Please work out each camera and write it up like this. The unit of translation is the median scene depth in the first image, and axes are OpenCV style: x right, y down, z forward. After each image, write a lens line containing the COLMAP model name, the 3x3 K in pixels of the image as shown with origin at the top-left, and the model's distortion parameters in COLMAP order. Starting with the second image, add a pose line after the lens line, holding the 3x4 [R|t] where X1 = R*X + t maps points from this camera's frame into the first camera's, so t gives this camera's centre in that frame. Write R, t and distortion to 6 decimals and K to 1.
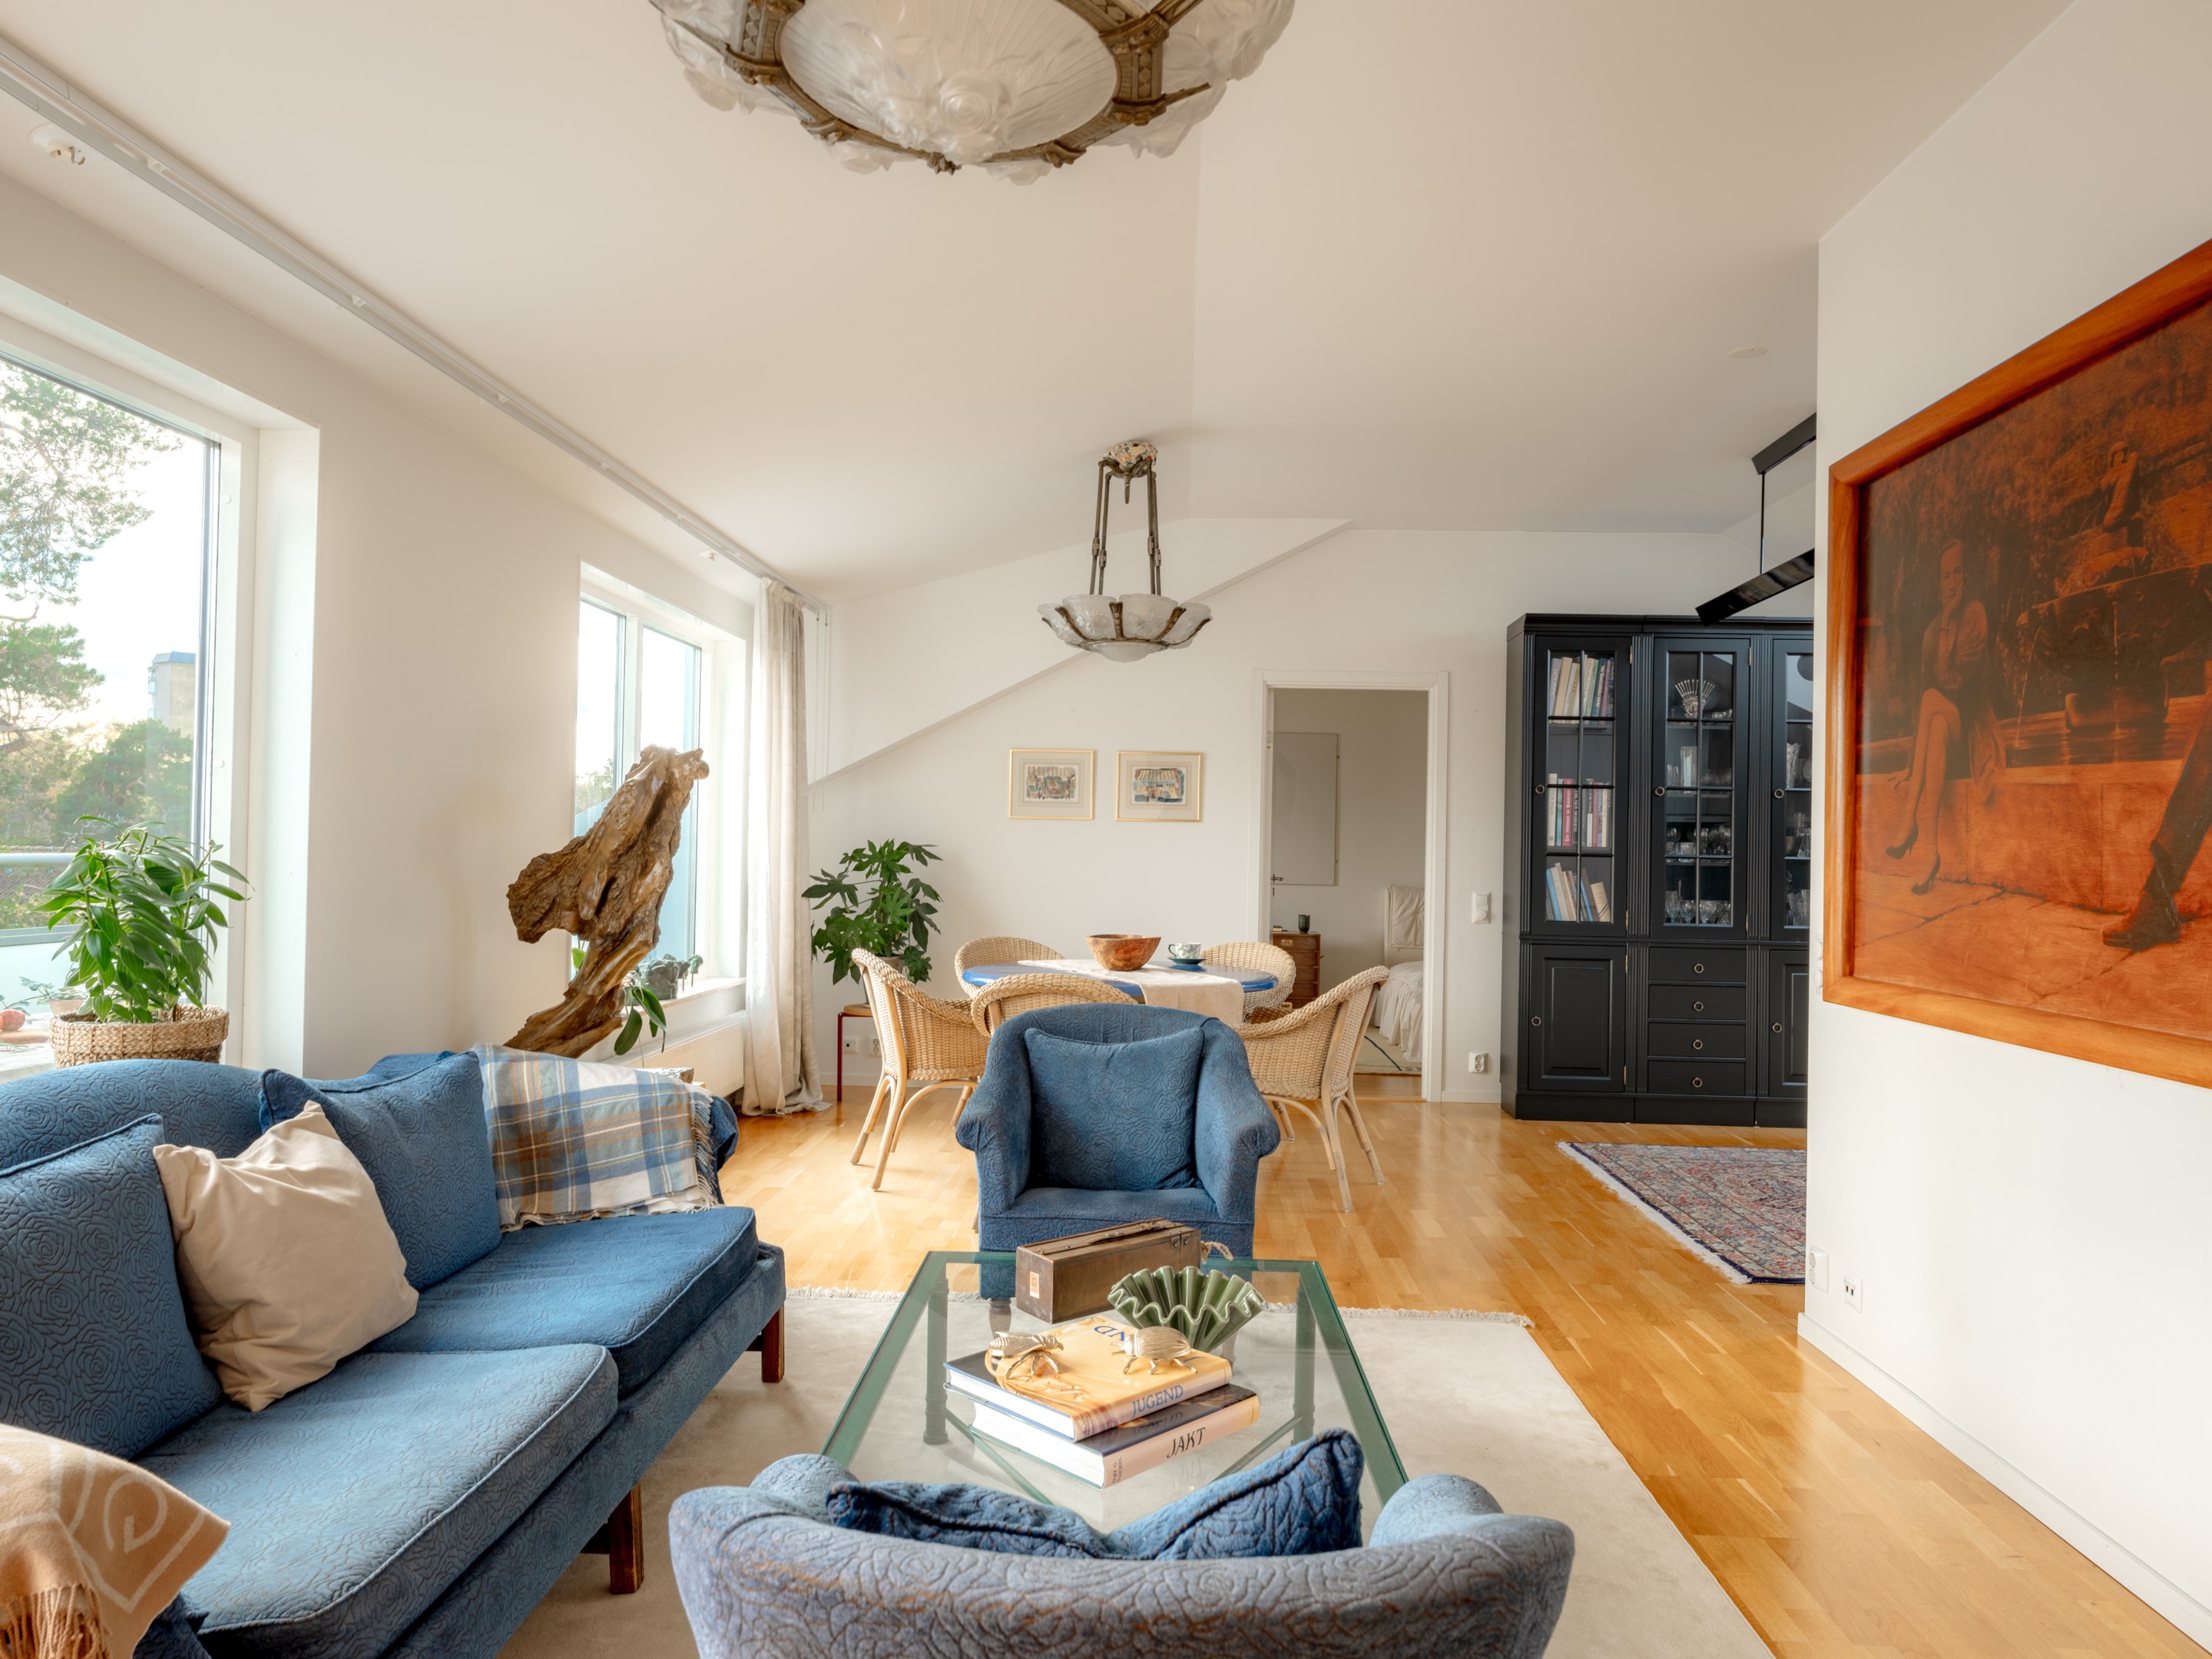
lens RADIAL K [[1434.6, 0, 1106.0], [0, 1434.6, 829.5], [0, 0, 1]] dist [0.000745, 0.000977]
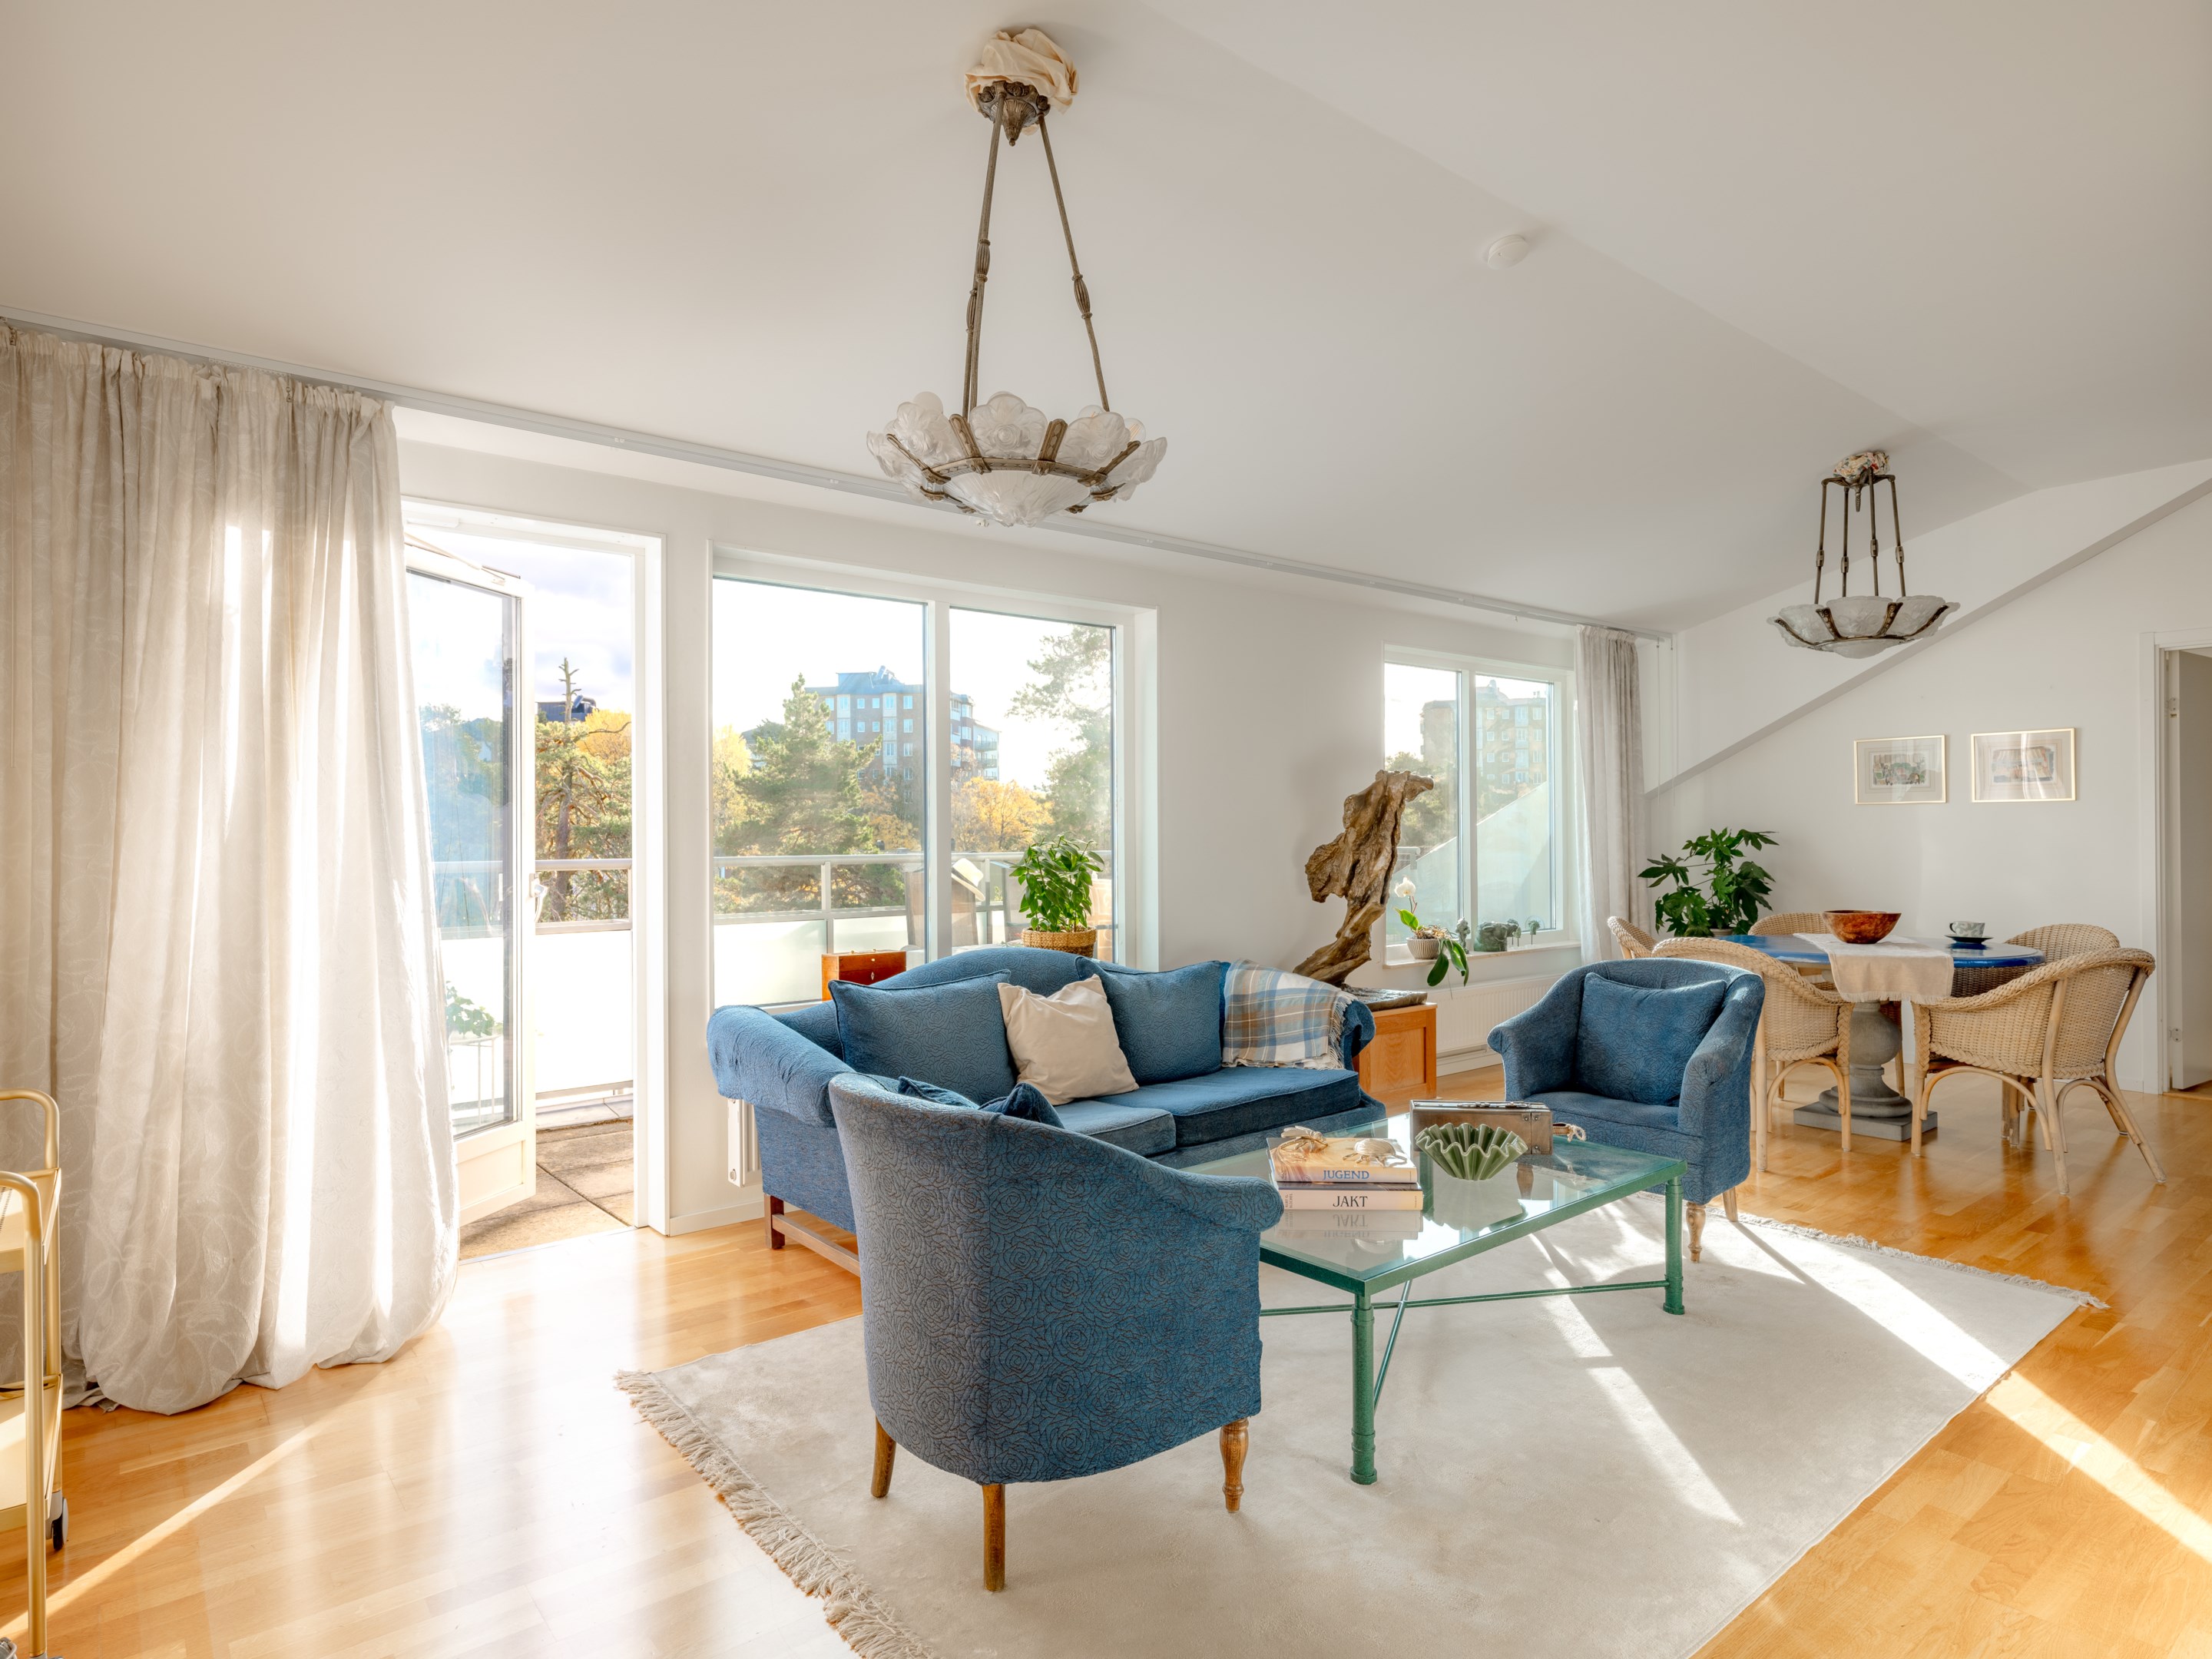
lens RADIAL K [[1224.6, 0, 1106.0], [0, 1224.6, 829.5], [0, 0, 1]] dist [-0.002251, -0.000250]
pose [[0.668766, -0.027694, -0.742957, 0.544745], [0.028737, 0.999522, -0.011390, 0.011147], [0.742917, -0.013733, 0.669243, -0.070324]]
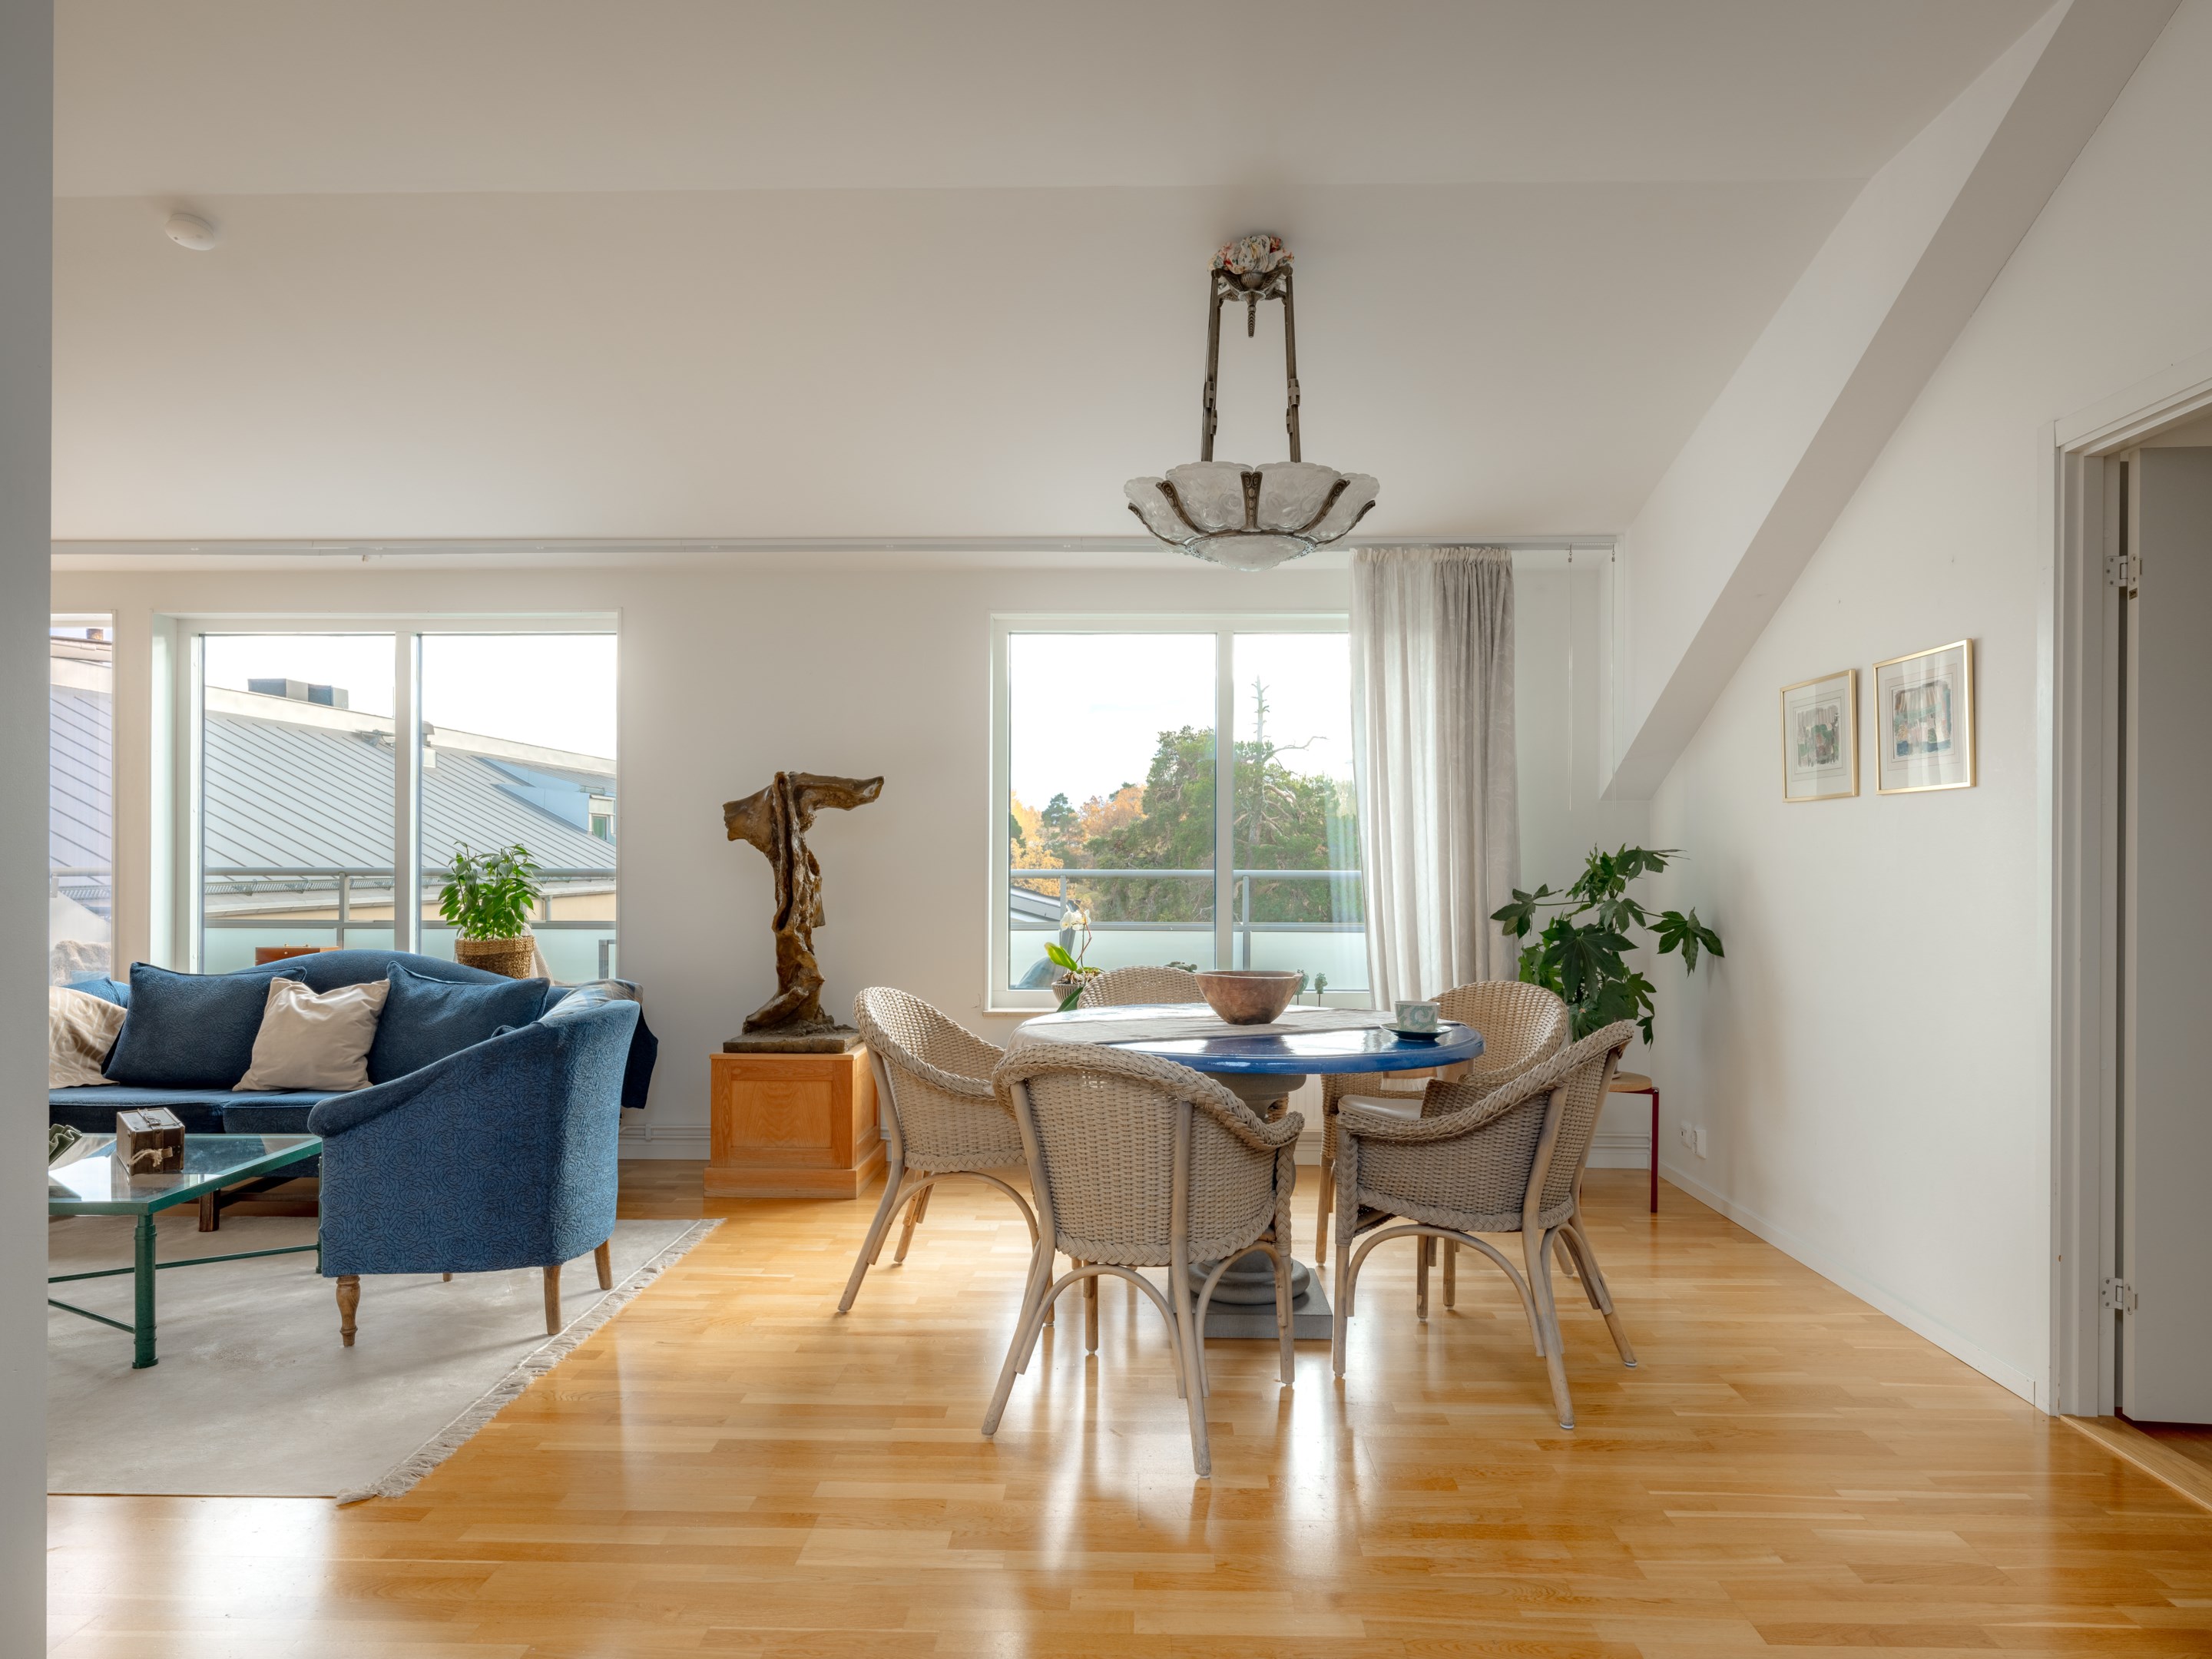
lens RADIAL K [[1418.1, 0, 1111.6], [0, 1418.1, 855.8], [0, 0, 1]] dist [0.004269, 0.000852]
pose [[0.014364, -0.021036, -0.999676, 1.116003], [0.009802, 0.999734, -0.020897, 0.052111], [0.999849, -0.009499, 0.014566, 1.470317]]
